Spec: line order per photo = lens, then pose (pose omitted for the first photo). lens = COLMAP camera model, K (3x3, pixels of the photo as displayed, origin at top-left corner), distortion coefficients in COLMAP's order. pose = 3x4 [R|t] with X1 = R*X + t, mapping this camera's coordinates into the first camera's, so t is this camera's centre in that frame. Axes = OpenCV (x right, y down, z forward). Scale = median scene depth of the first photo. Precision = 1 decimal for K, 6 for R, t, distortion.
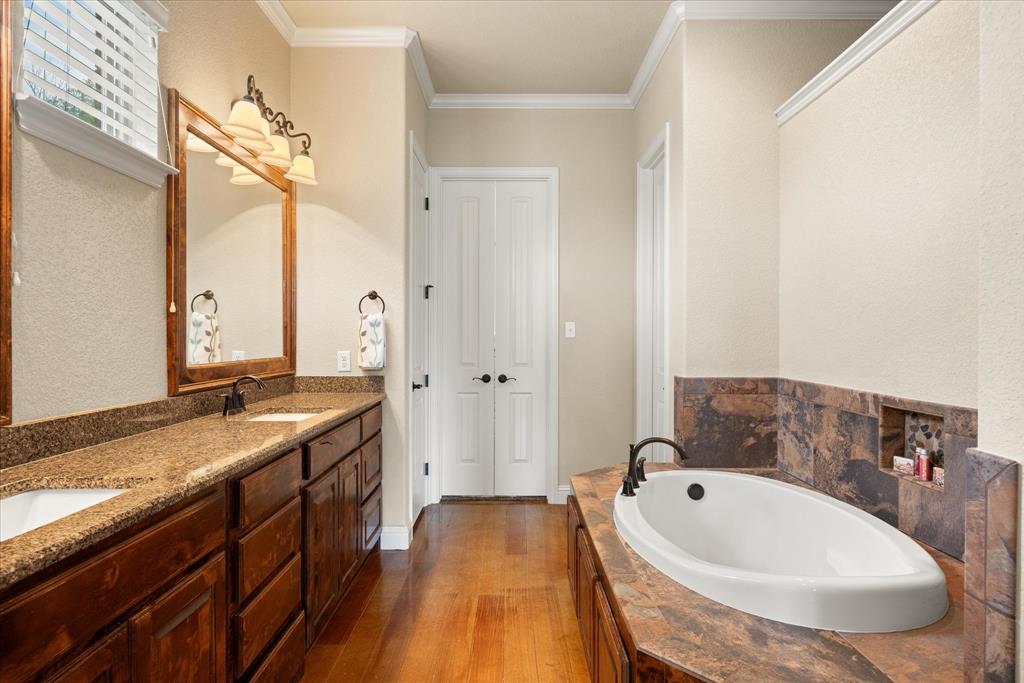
lens RADIAL K [[566.0, 0, 511.5], [0, 566.0, 341.2], [0, 0, 1]] dist [-0.005870, 0.005091]
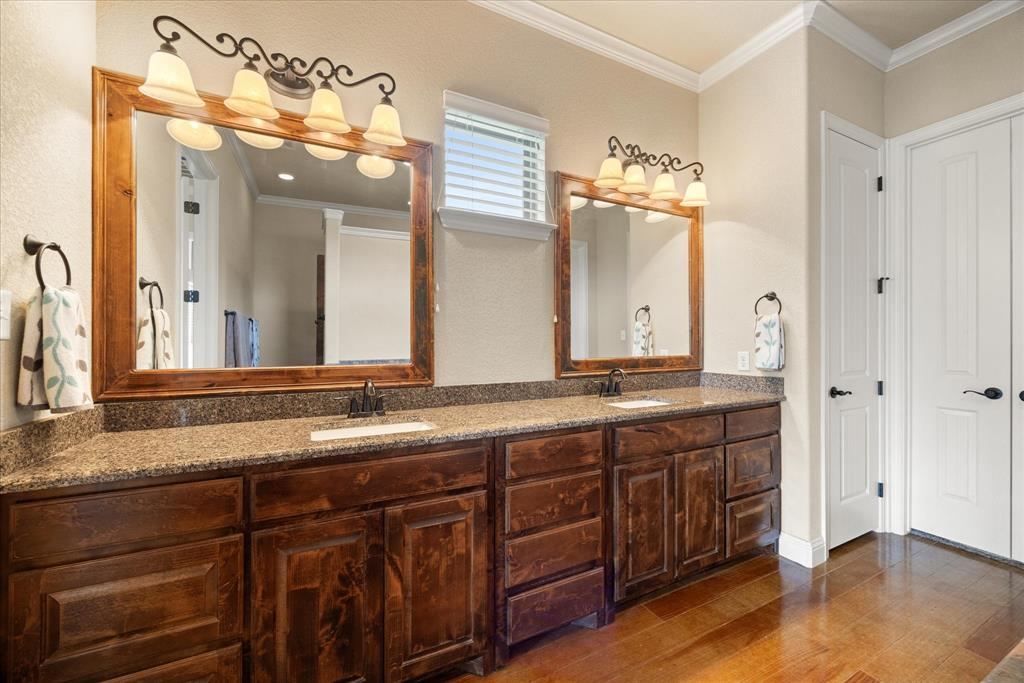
lens RADIAL K [[401.1, 0, 513.5], [0, 401.1, 342.4], [0, 0, 1]] dist [-0.000199, 0.000605]
pose [[0.446811, -0.001387, -0.894627, 0.200579], [-0.001675, 0.999996, -0.002387, 0.003064], [0.894627, 0.002565, 0.446807, 0.297654]]
